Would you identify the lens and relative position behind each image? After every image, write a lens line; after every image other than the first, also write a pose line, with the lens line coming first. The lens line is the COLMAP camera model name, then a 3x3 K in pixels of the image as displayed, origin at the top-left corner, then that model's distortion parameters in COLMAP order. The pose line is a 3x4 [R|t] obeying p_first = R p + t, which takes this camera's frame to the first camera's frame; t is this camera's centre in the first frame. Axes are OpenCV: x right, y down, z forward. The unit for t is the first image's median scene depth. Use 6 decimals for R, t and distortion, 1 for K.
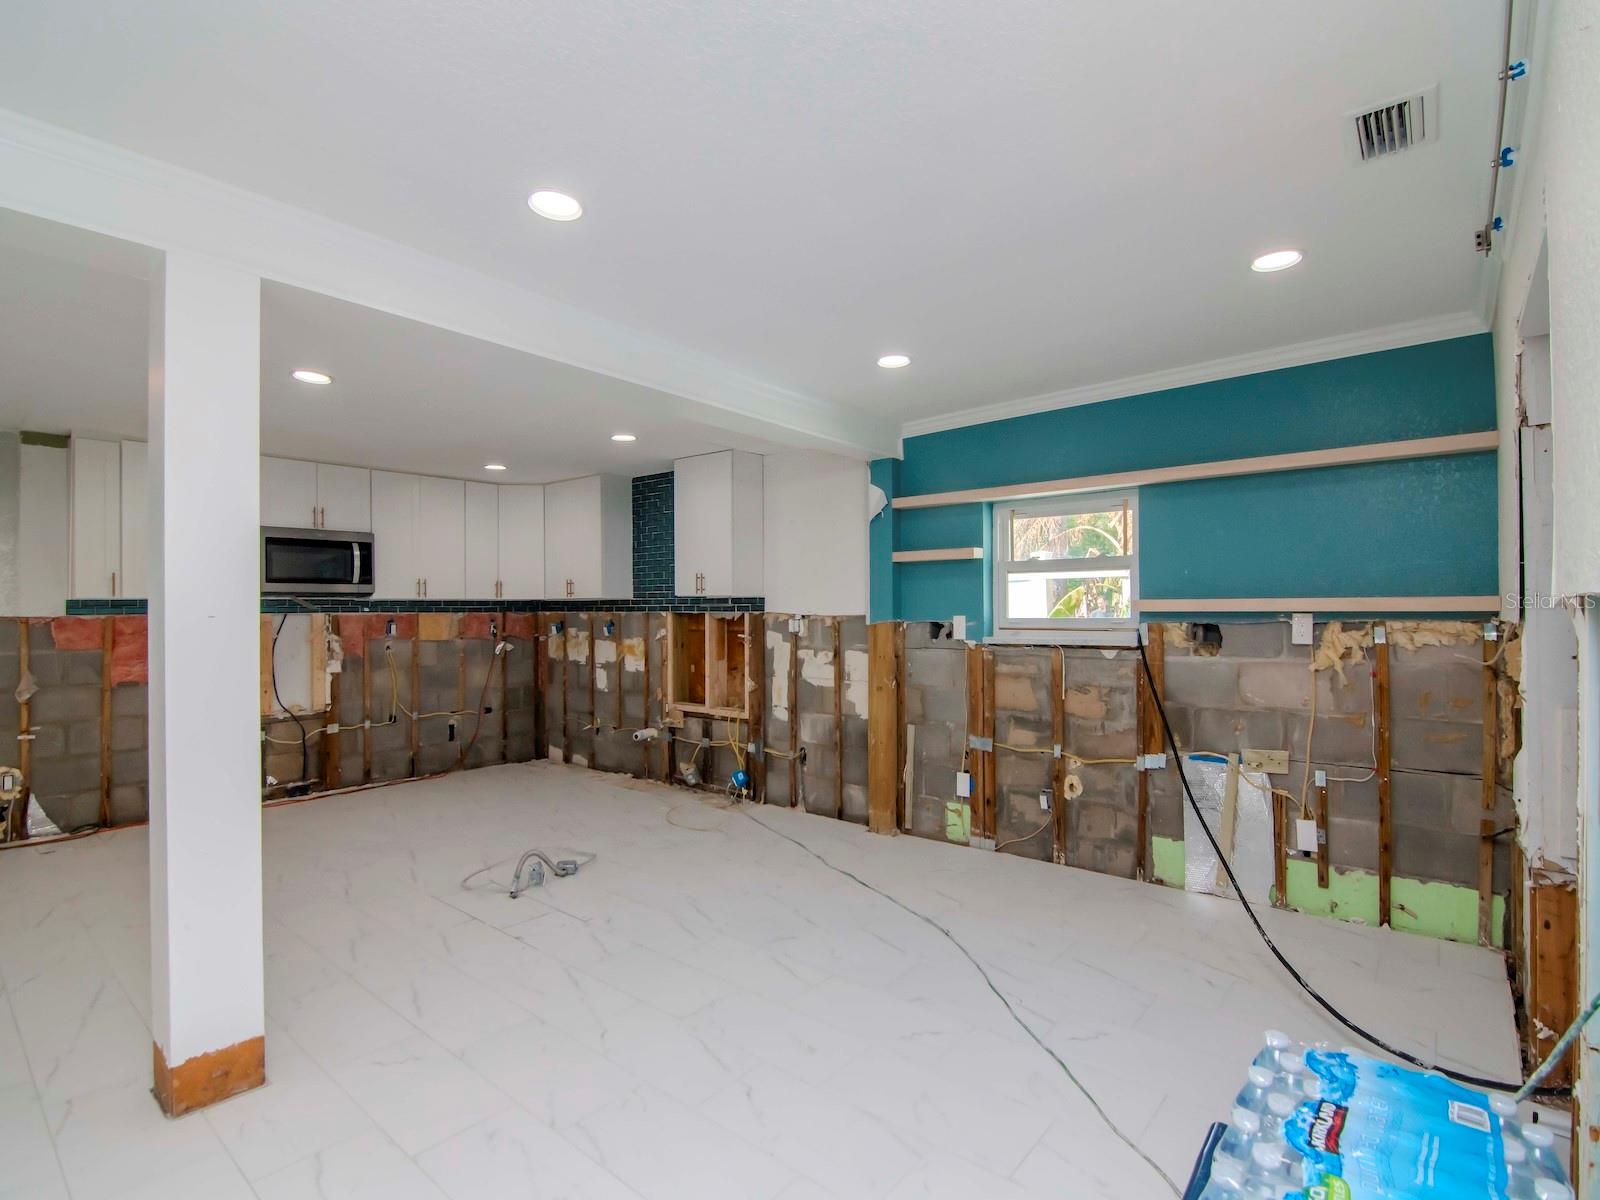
lens RADIAL K [[779.2, 0, 793.5], [0, 779.2, 611.9], [0, 0, 1]] dist [-0.003031, -0.013596]
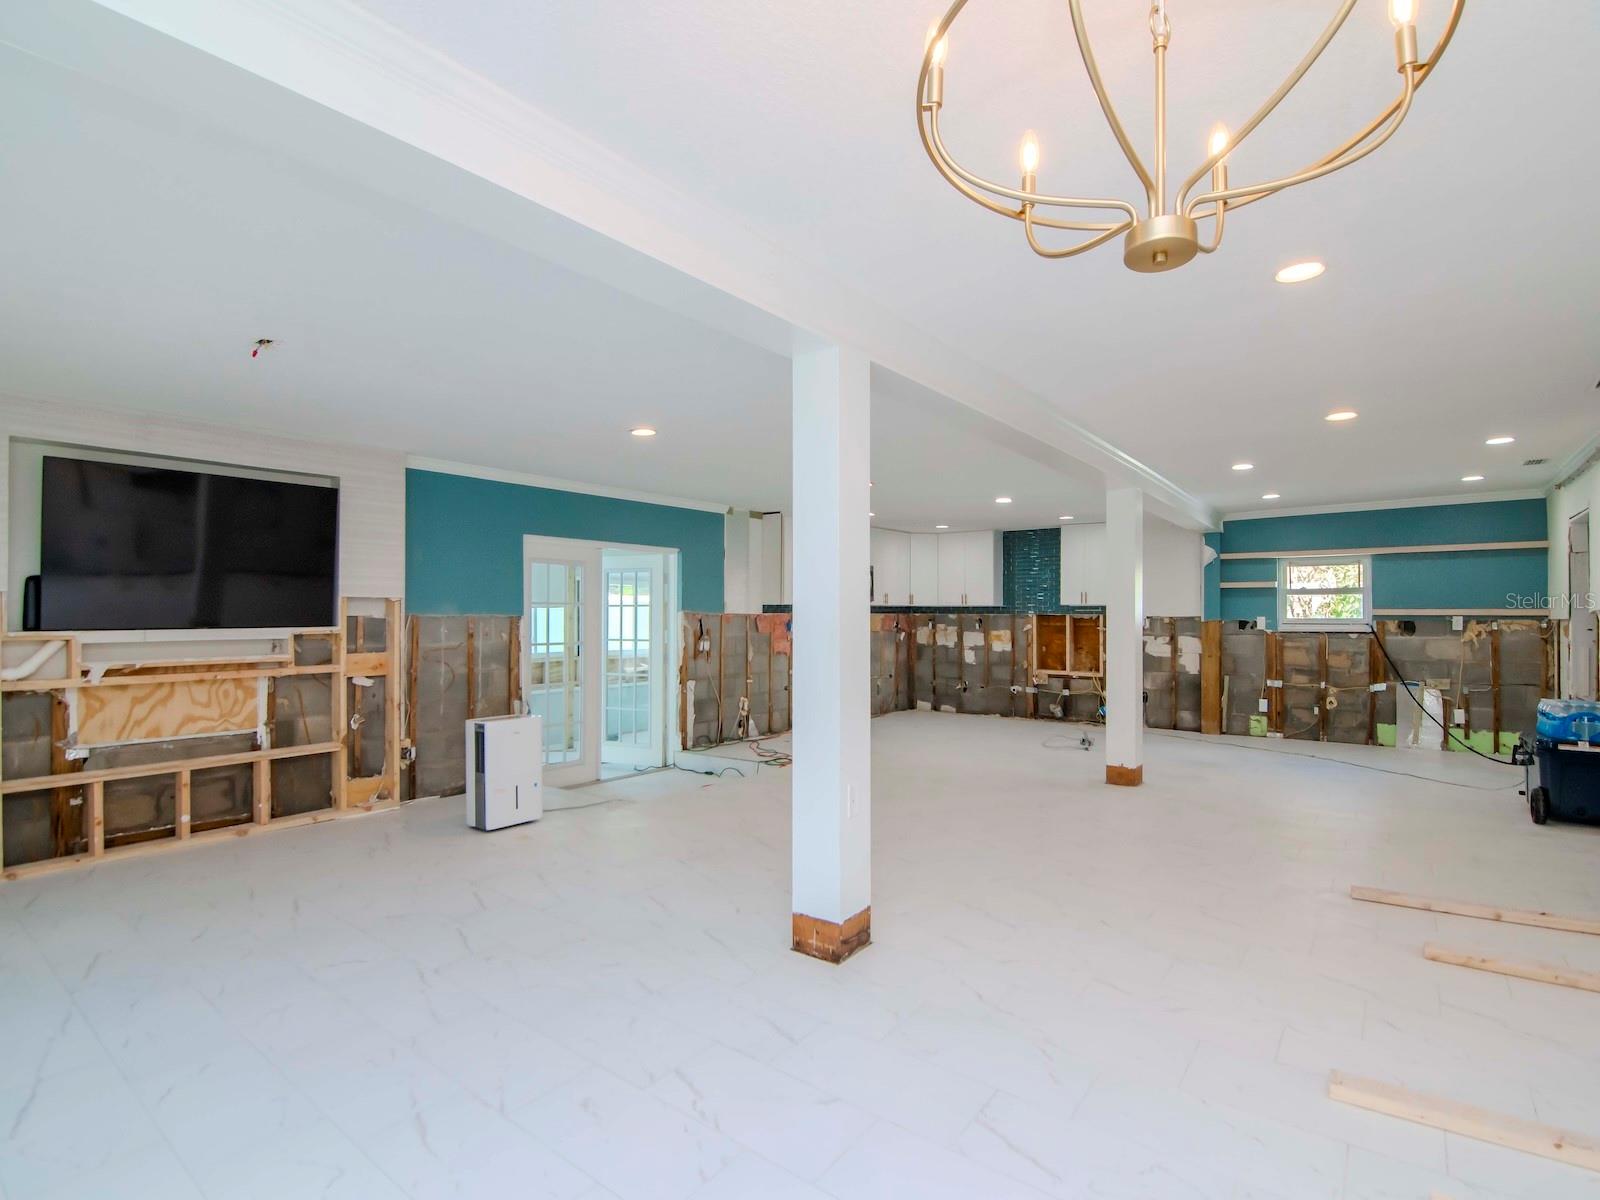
lens RADIAL K [[779.2, 0, 793.5], [0, 779.2, 611.9], [0, 0, 1]] dist [-0.003031, -0.013596]
pose [[0.999148, 0.007050, 0.040669, -0.921549], [-0.006797, 0.999957, -0.006346, 0.011400], [-0.040712, 0.006064, 0.999153, -0.779786]]
